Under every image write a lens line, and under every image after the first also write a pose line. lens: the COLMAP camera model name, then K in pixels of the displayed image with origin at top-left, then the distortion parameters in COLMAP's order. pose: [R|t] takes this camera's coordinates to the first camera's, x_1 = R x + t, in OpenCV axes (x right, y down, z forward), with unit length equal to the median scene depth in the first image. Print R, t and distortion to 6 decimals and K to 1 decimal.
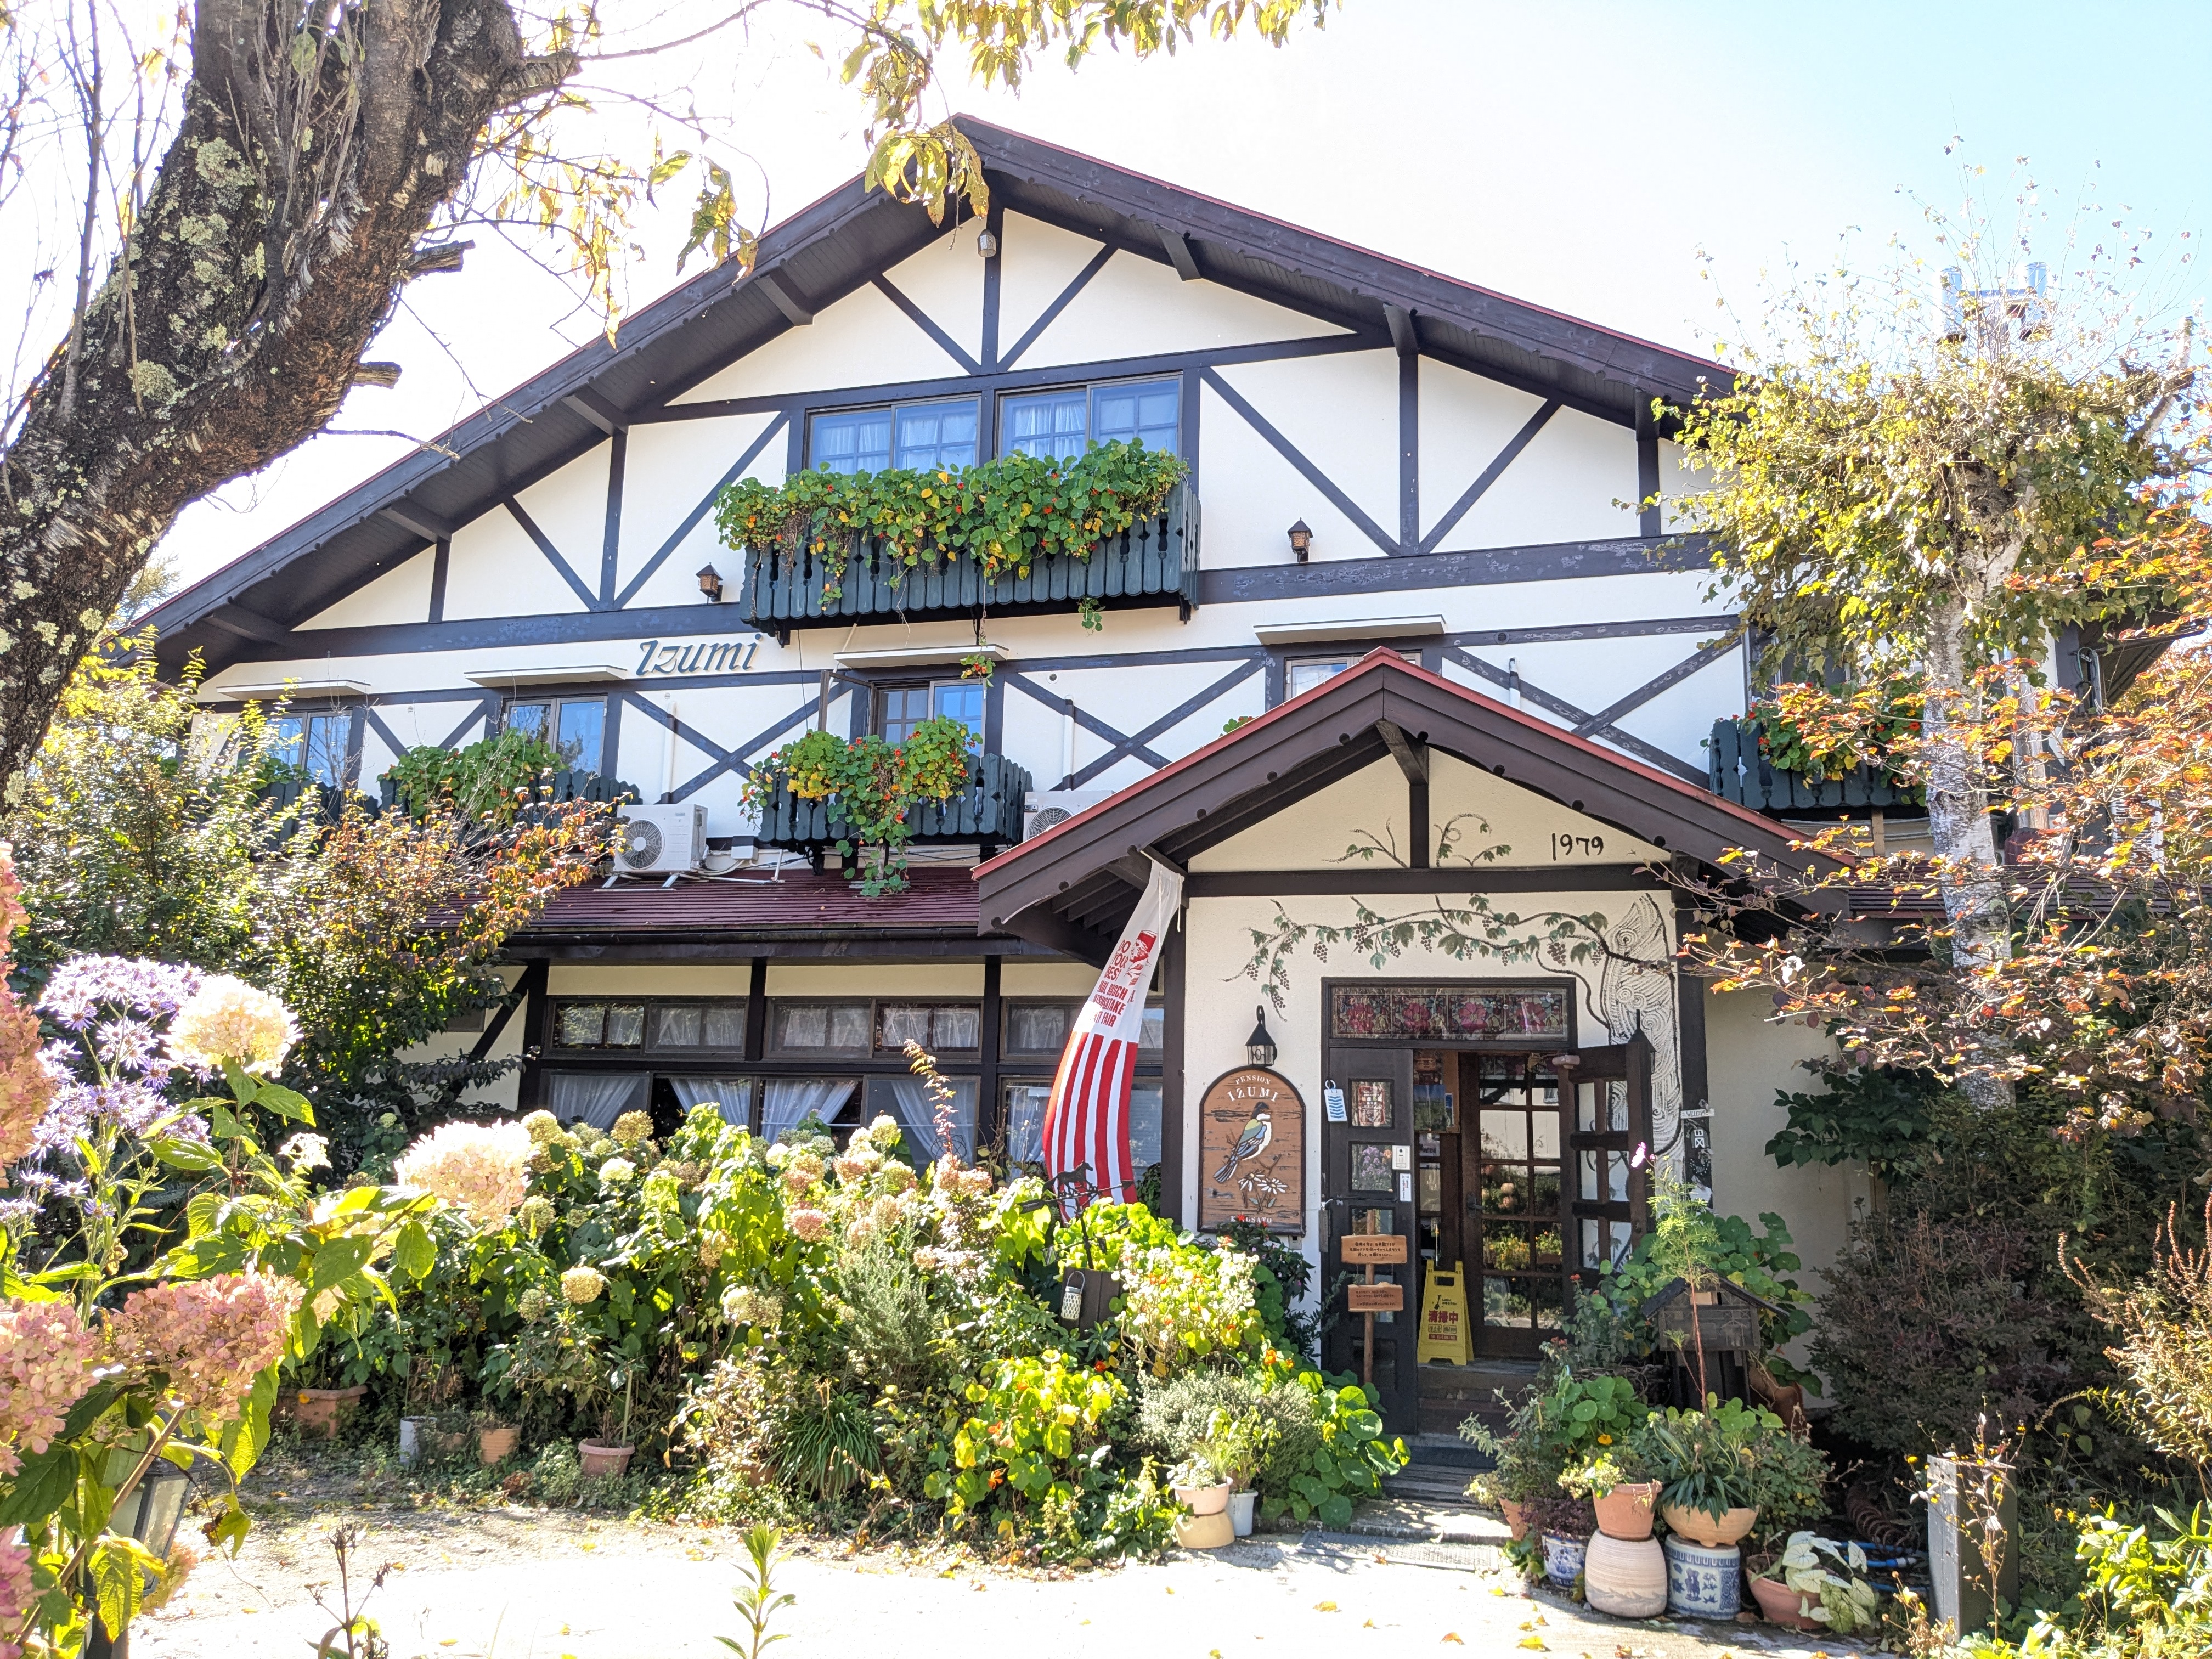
lens RADIAL K [[1725.0, 0, 1106.0], [0, 1725.0, 829.5], [0, 0, 1]] dist [0.124358, -0.272021]
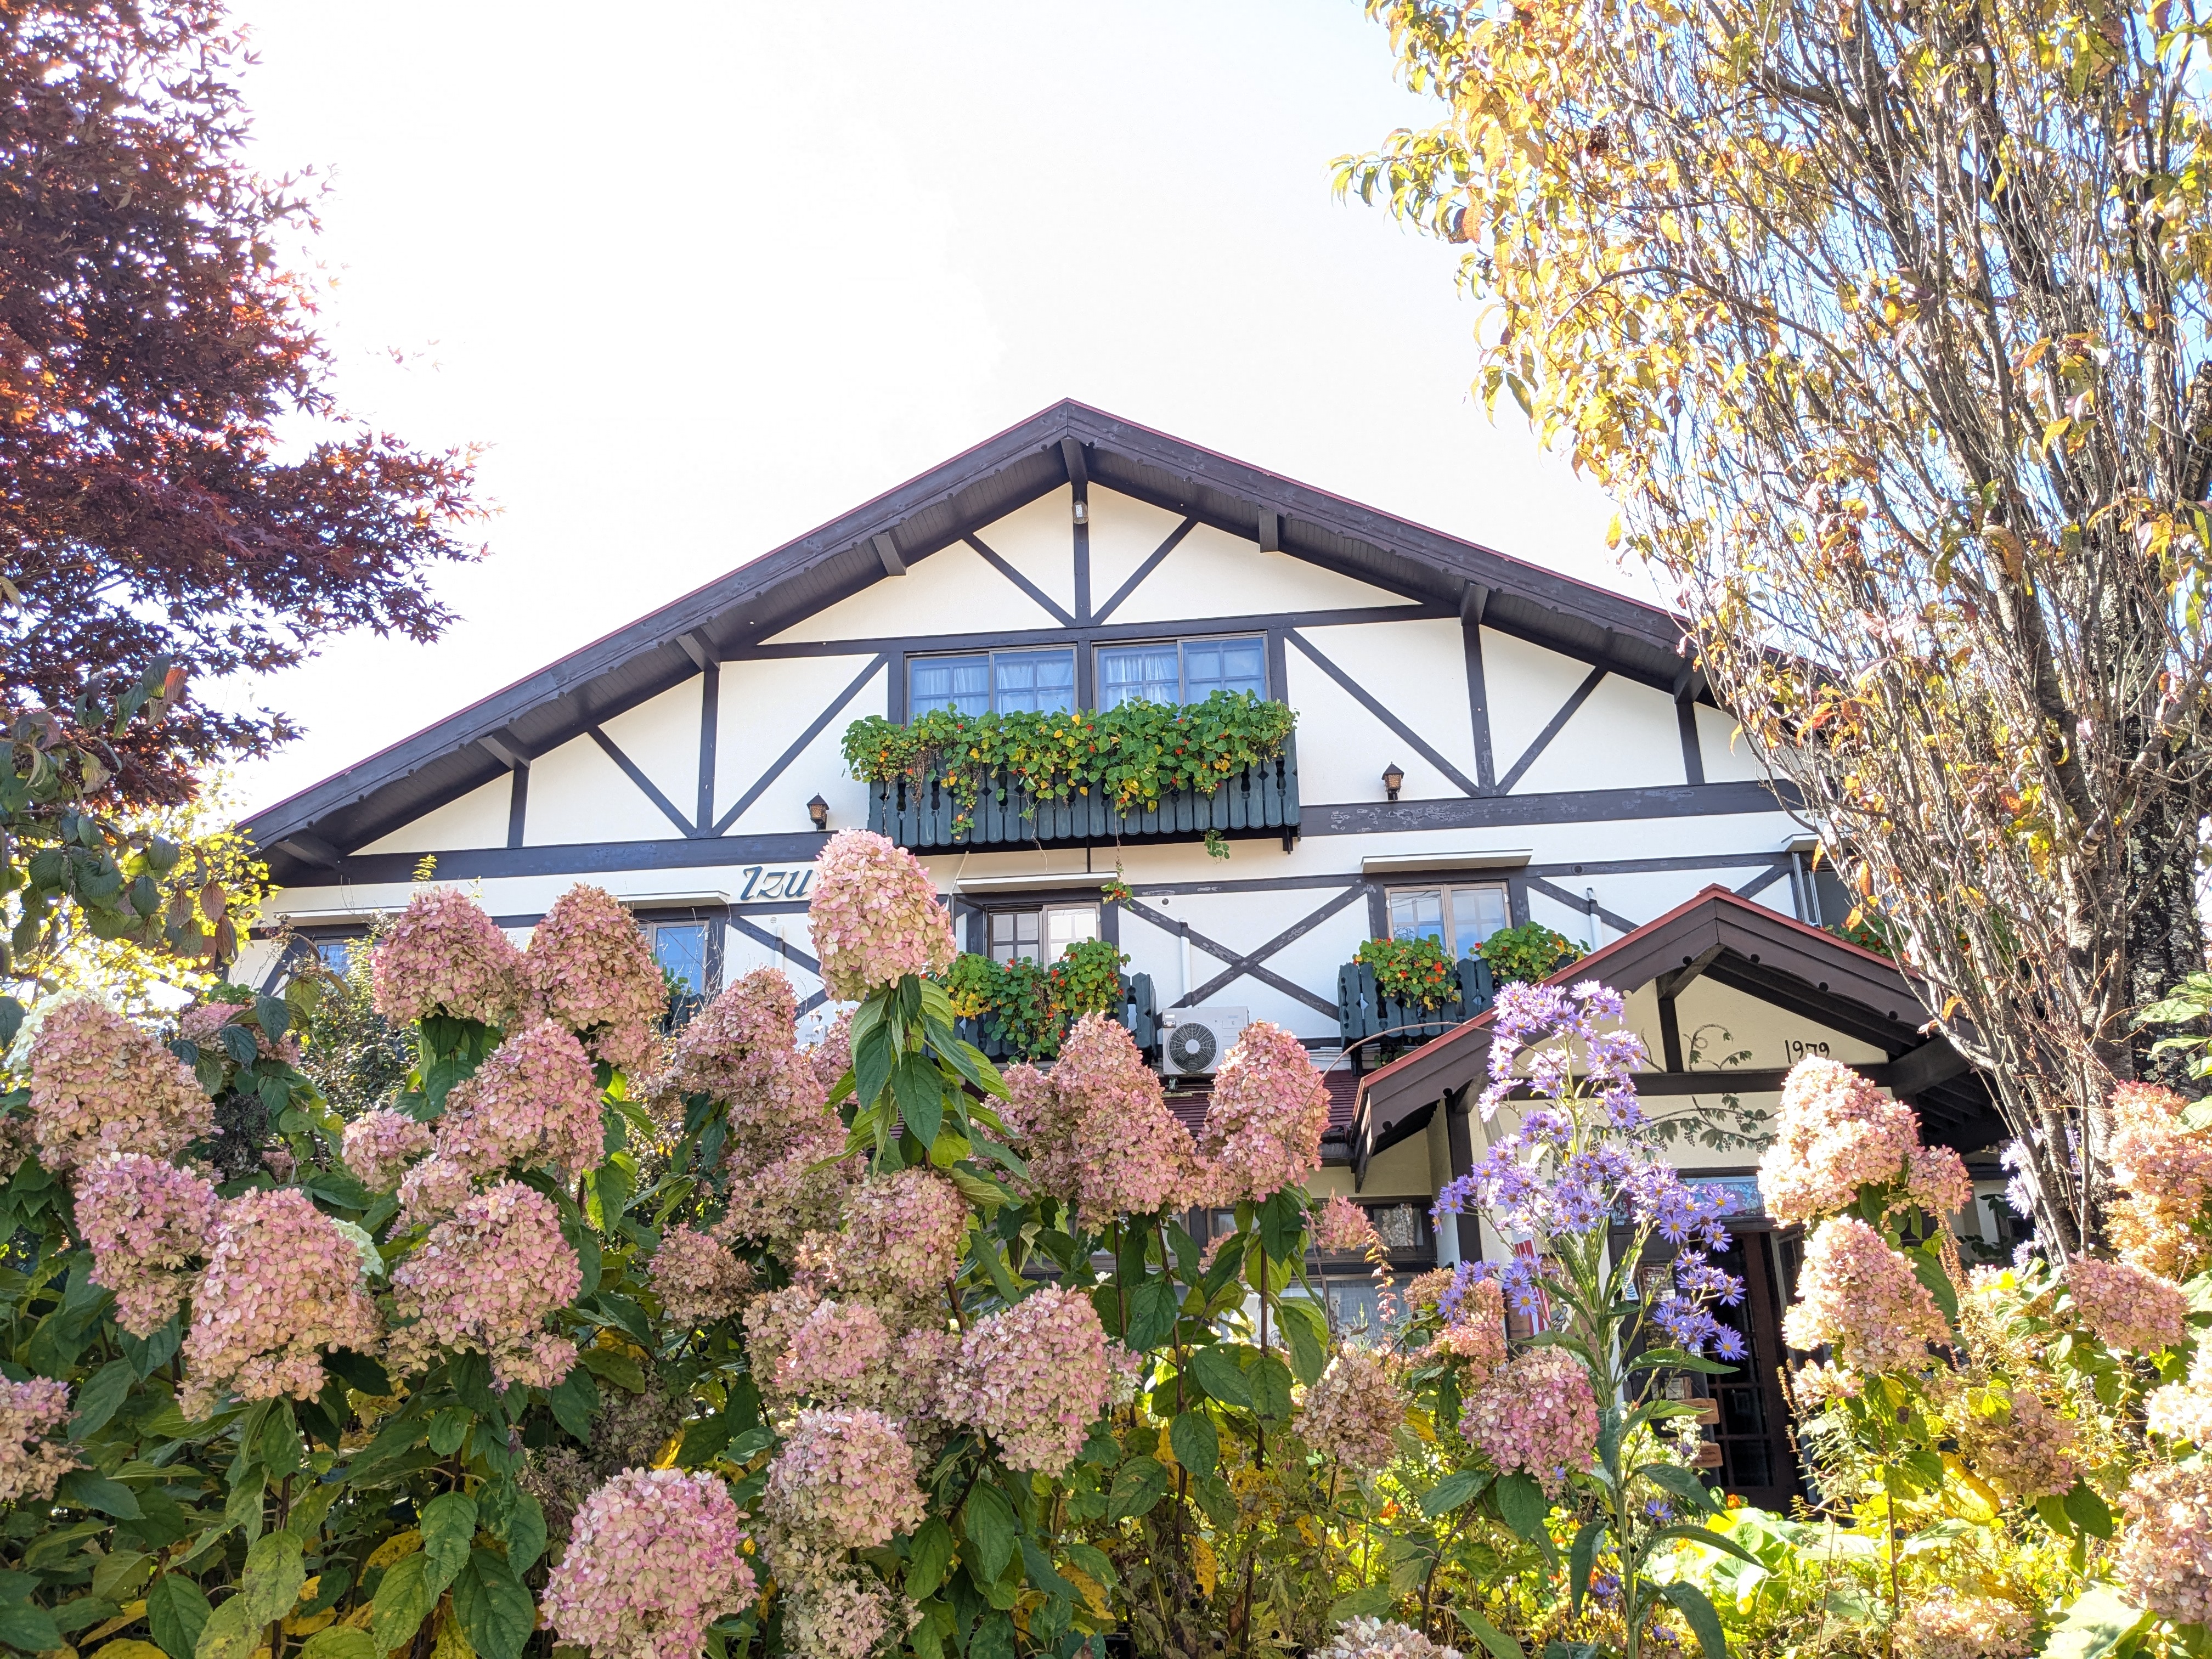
lens RADIAL K [[1725.0, 0, 1106.0], [0, 1725.0, 829.5], [0, 0, 1]] dist [0.124358, -0.272021]
pose [[0.980889, 0.009964, 0.194311, -0.278073], [0.014527, 0.992150, -0.124209, 0.000570], [-0.194023, 0.124658, 0.973044, -0.050116]]
